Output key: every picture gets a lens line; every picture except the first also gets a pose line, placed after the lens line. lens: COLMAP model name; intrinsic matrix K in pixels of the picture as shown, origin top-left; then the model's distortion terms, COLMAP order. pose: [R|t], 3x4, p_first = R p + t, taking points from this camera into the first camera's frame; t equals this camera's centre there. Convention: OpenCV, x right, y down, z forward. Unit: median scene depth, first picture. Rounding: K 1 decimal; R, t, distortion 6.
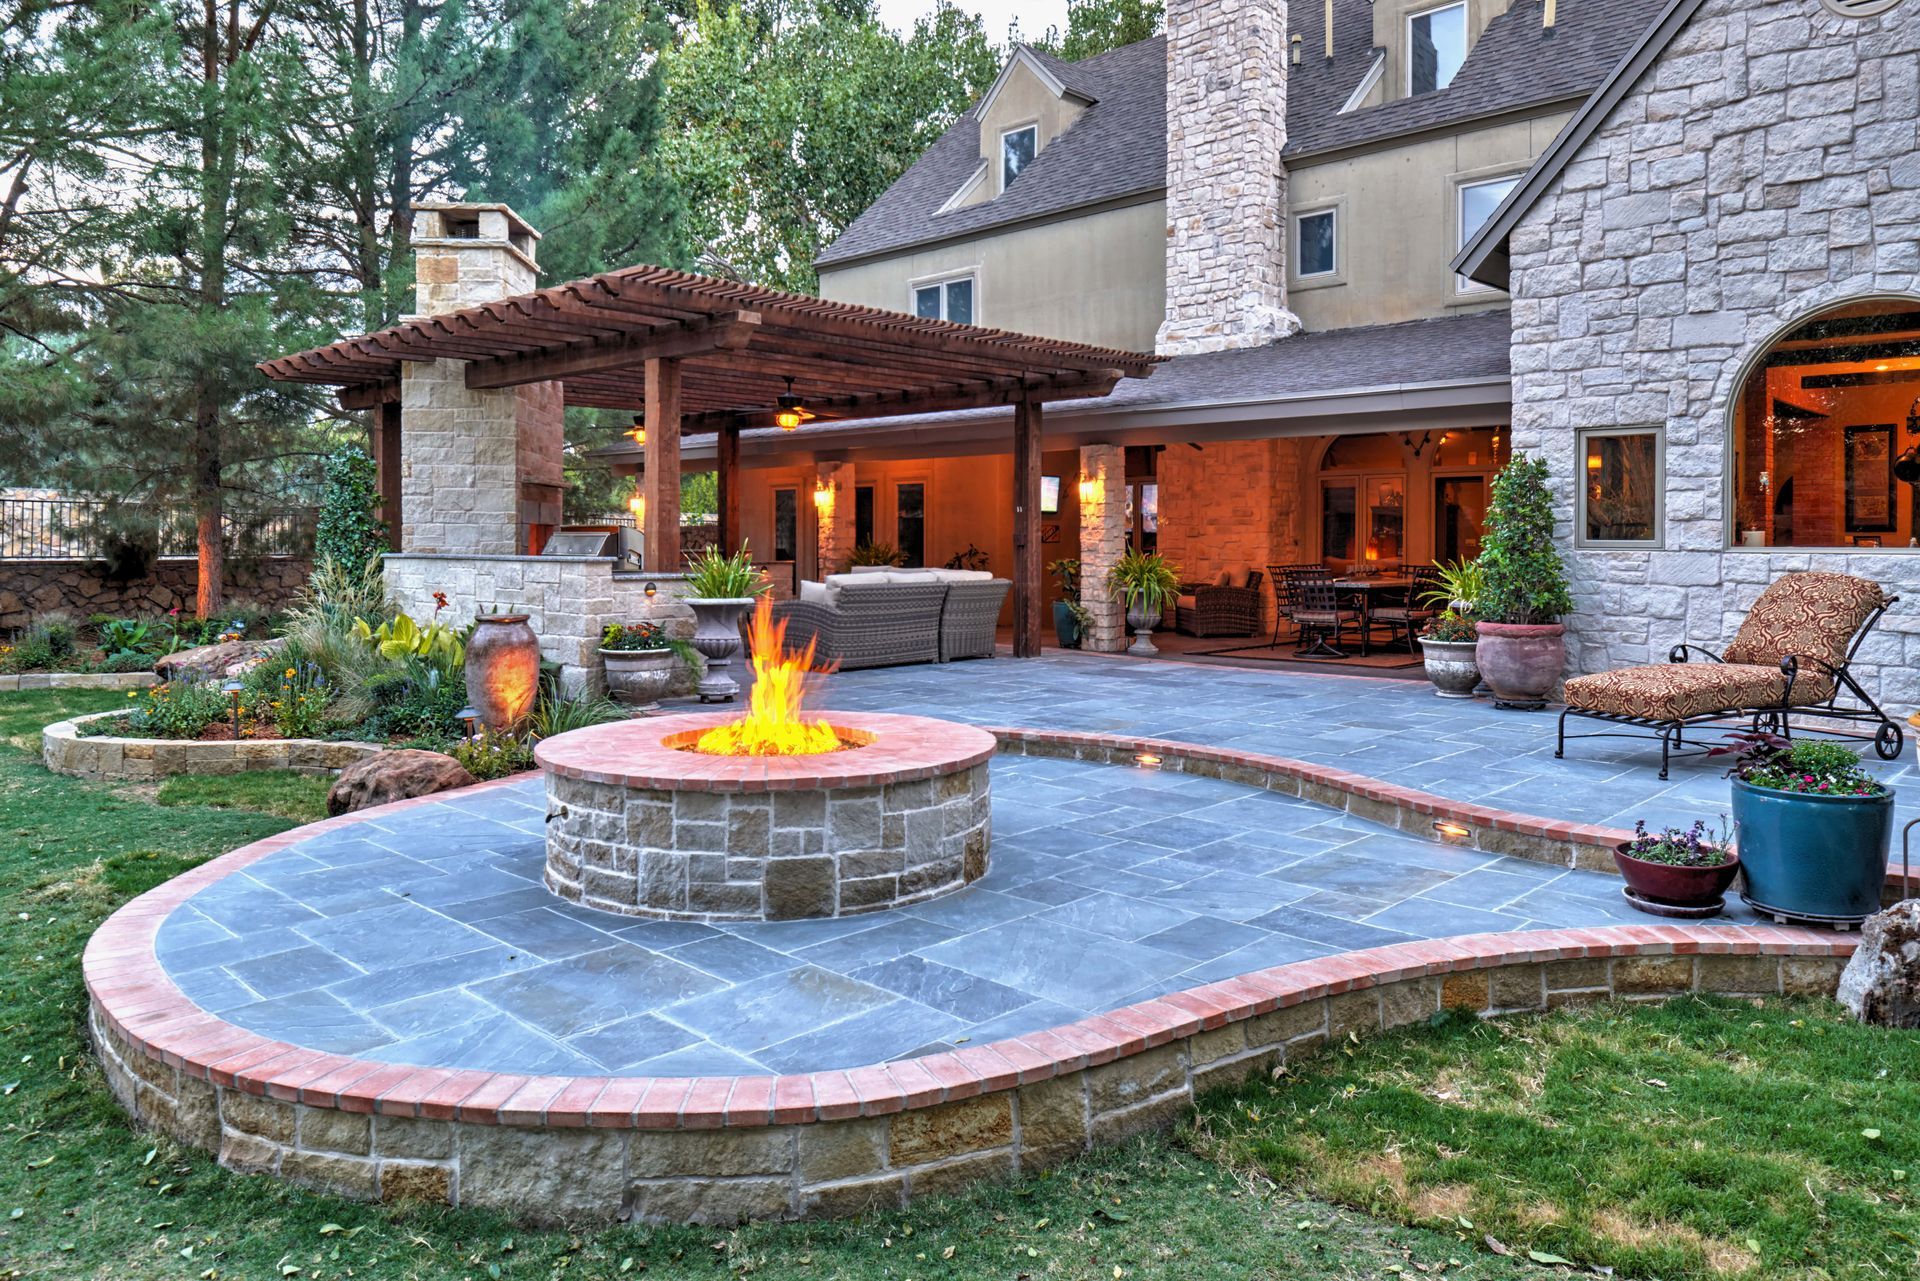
lens RADIAL K [[1316.6, 0, 963.3], [0, 1316.6, 544.3], [0, 0, 1]] dist [-0.008669, -0.010228]
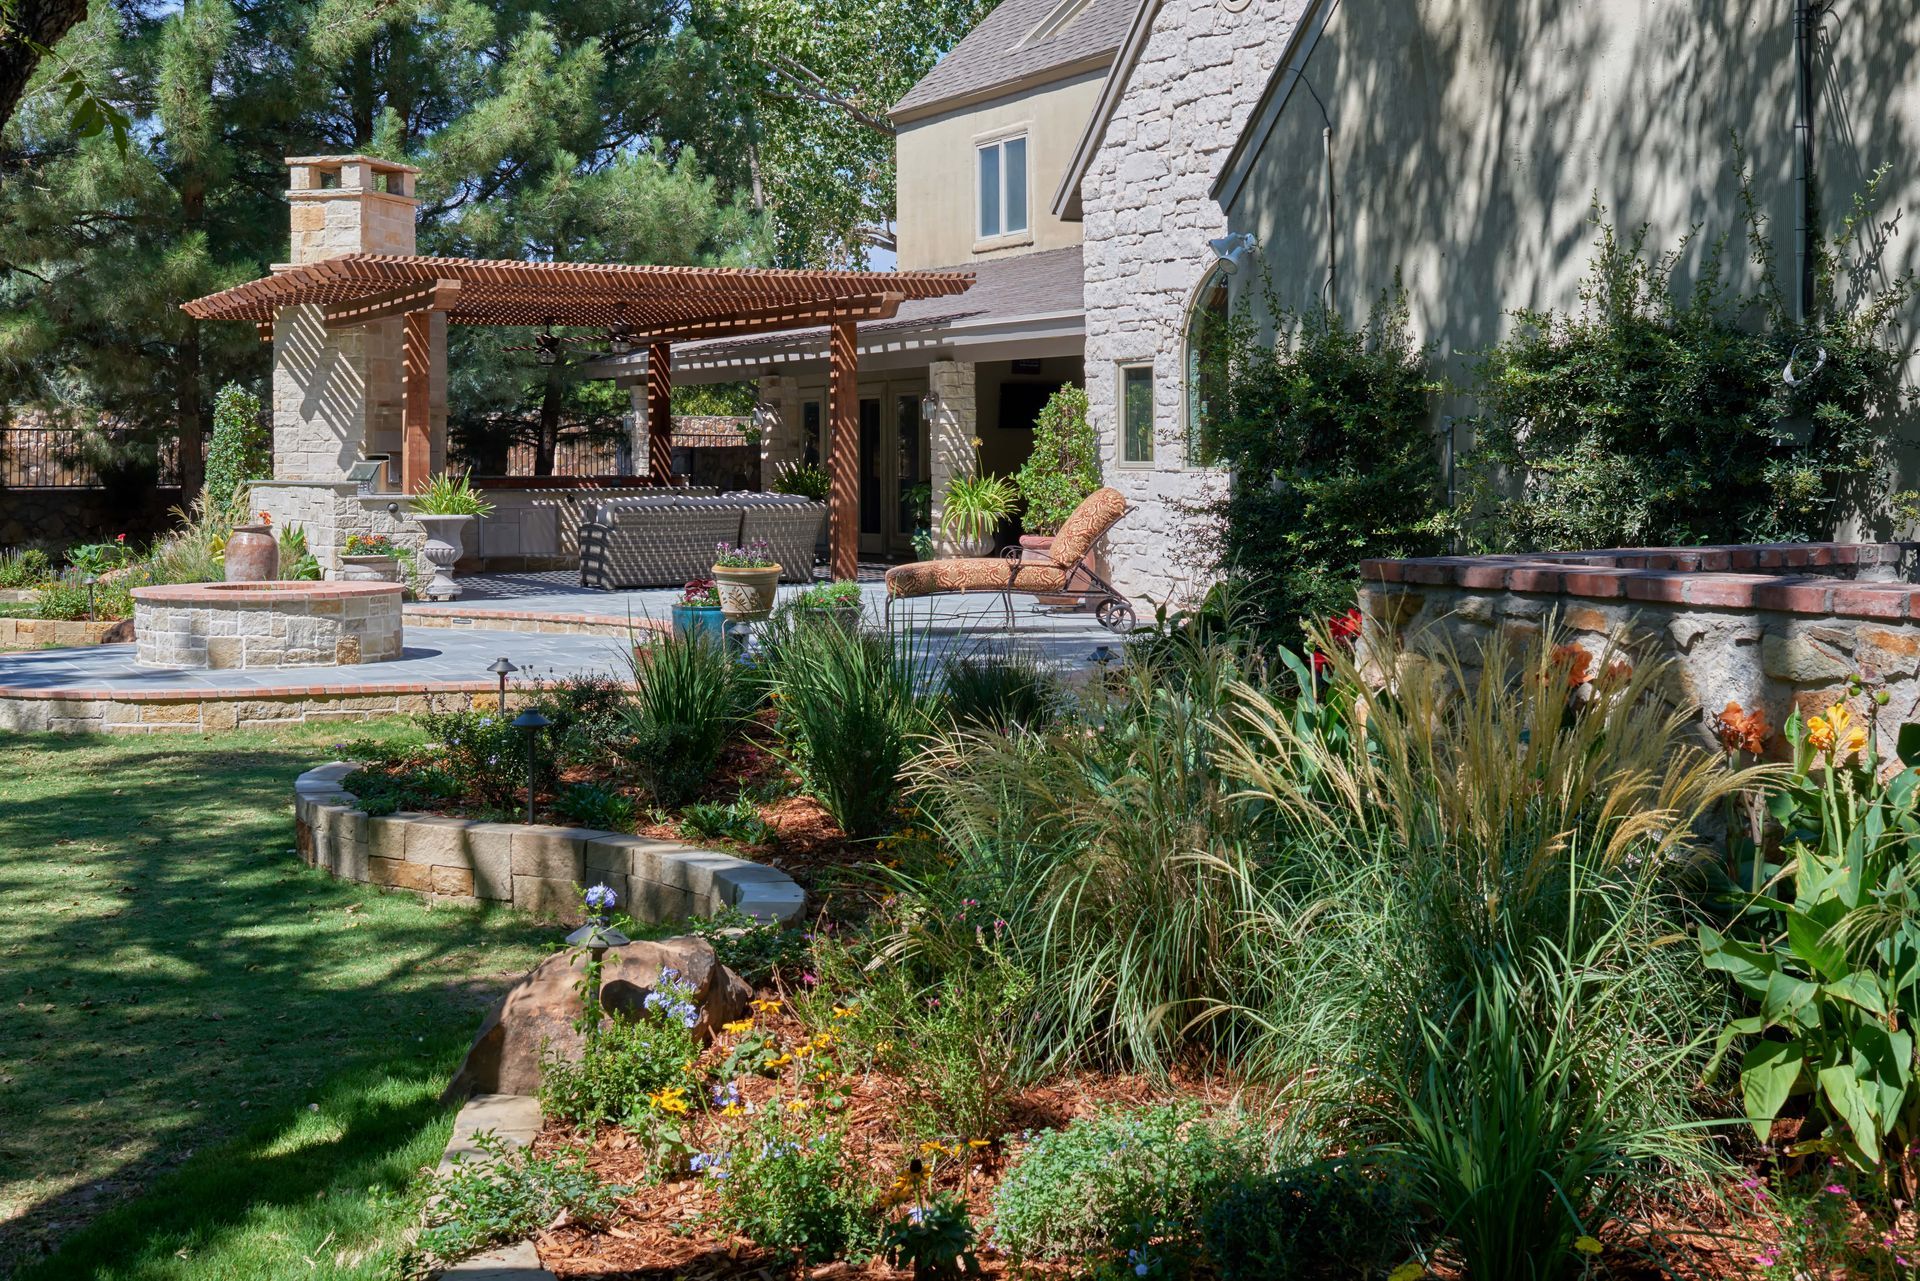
lens RADIAL K [[2476.3, 0, 969.7], [0, 2476.3, 456.9], [0, 0, 1]] dist [-0.065124, 0.000000]
pose [[0.950596, -0.008259, -0.310322, 0.933644], [0.007367, 0.999965, -0.004046, 0.000266], [0.310344, 0.001560, 0.950623, -0.952398]]
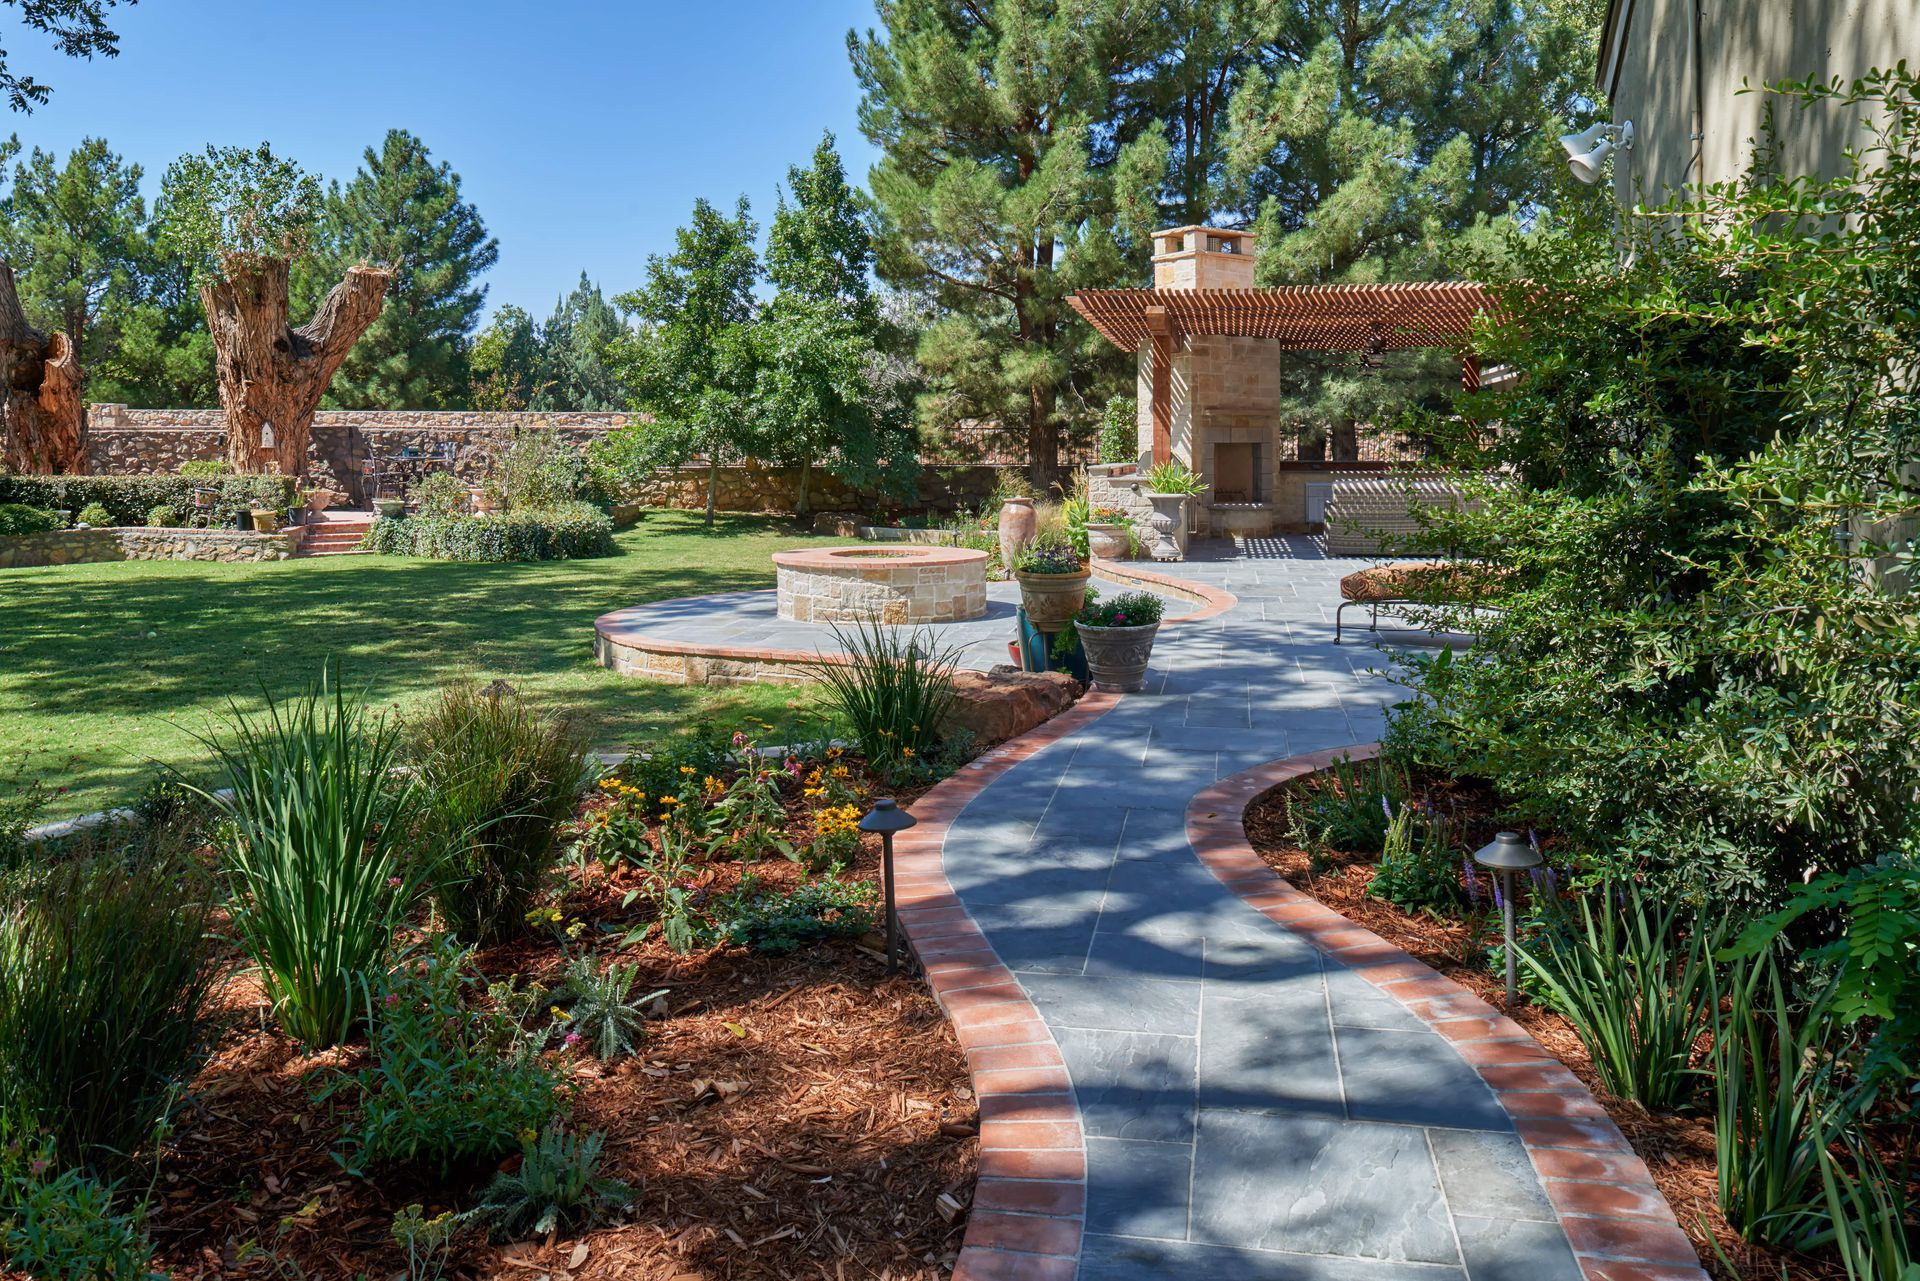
lens RADIAL K [[1316.6, 0, 959.9], [0, 1316.6, 425.6], [0, 0, 1]] dist [-0.008669, -0.010228]
pose [[0.531154, -0.018868, -0.847065, 0.938055], [0.002292, 0.999780, -0.020832, -0.006232], [0.847272, 0.009124, 0.531081, -0.002669]]
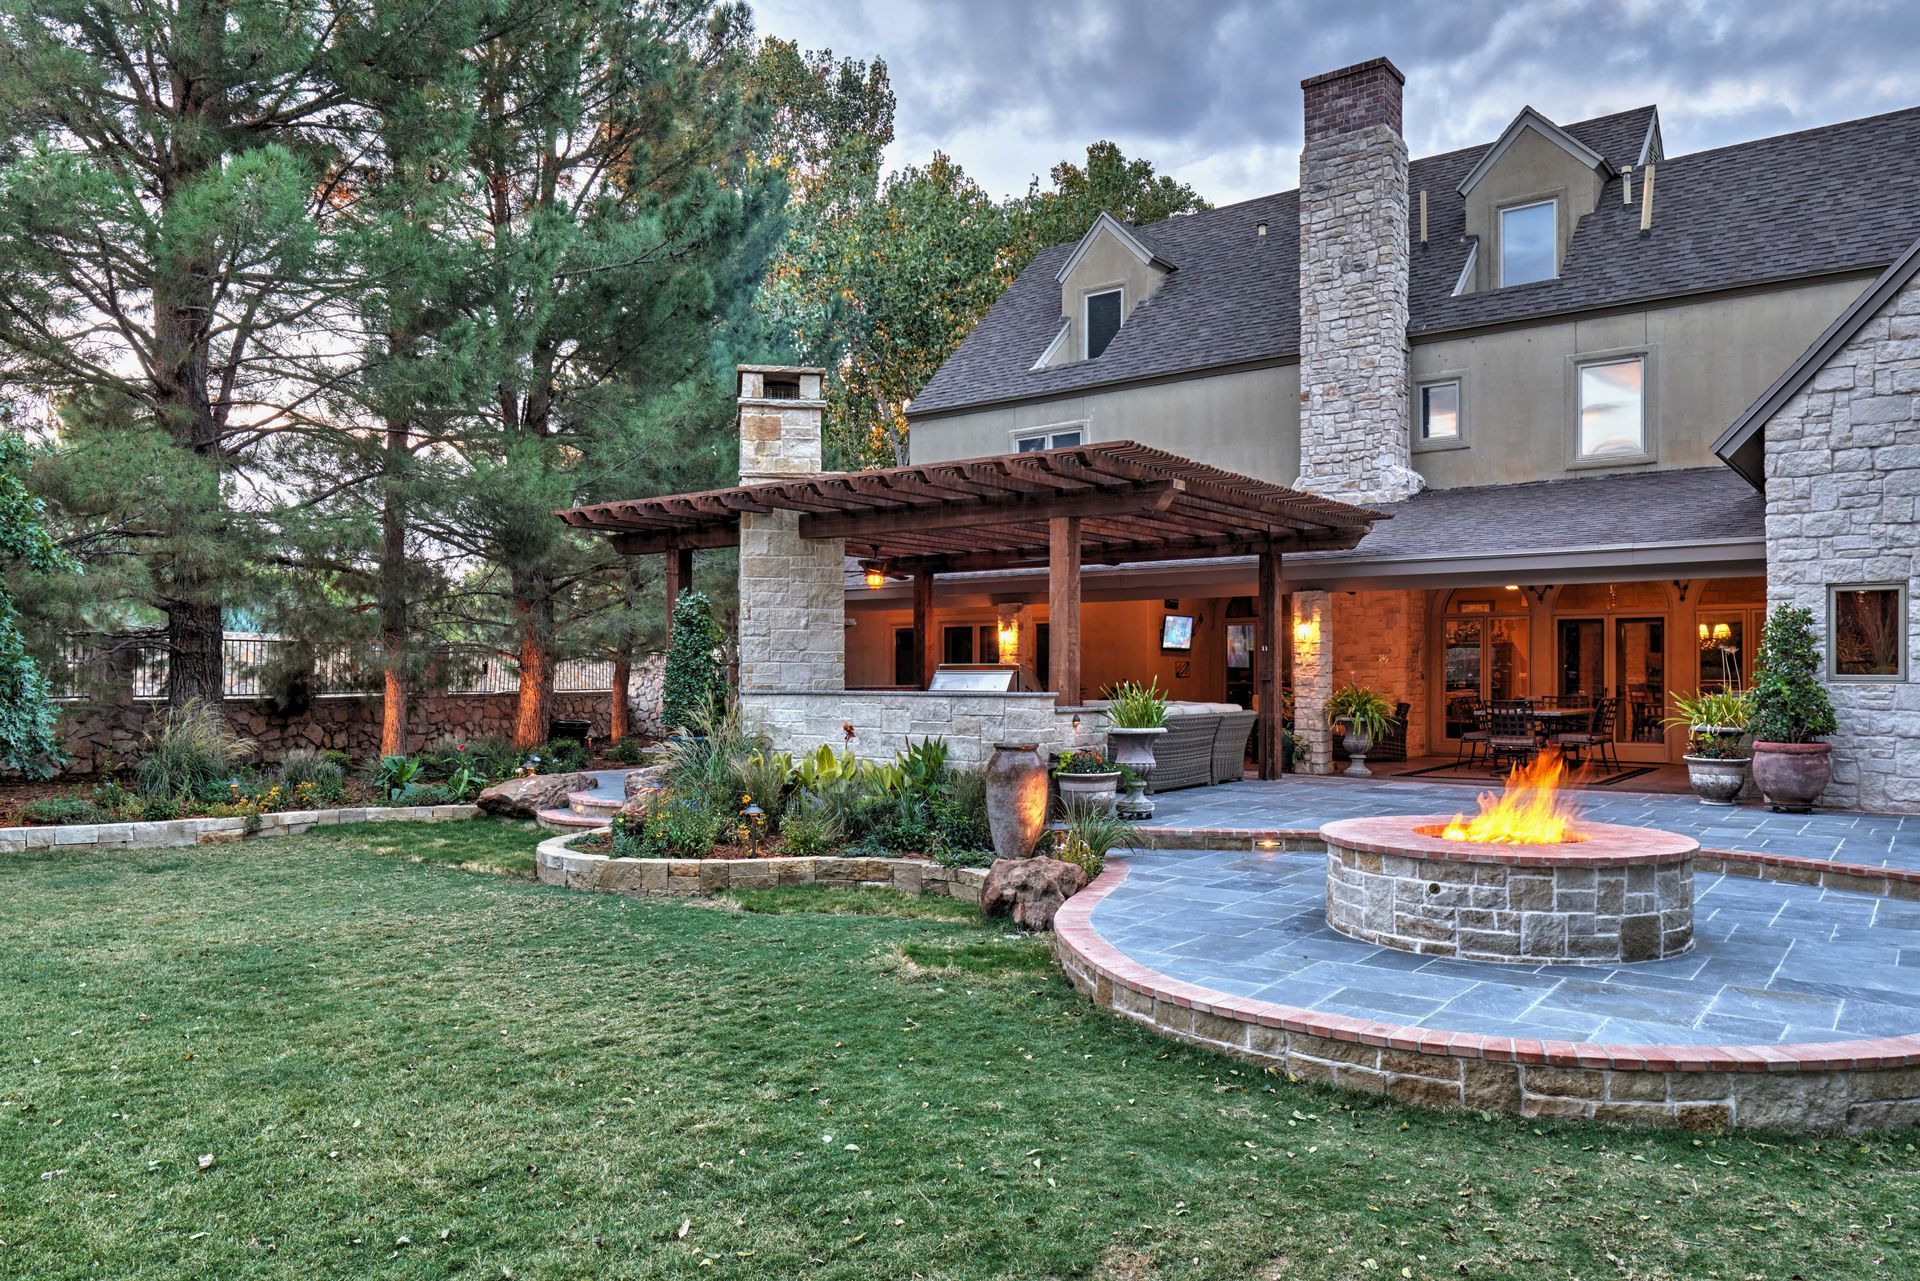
lens RADIAL K [[1316.6, 0, 964.9], [0, 1316.6, 676.3], [0, 0, 1]] dist [-0.008669, -0.010228]
pose [[0.993051, -0.003292, 0.117638, -0.451561], [0.003445, 0.999993, -0.001097, -0.003107], [-0.117633, 0.001494, 0.993056, -0.116902]]
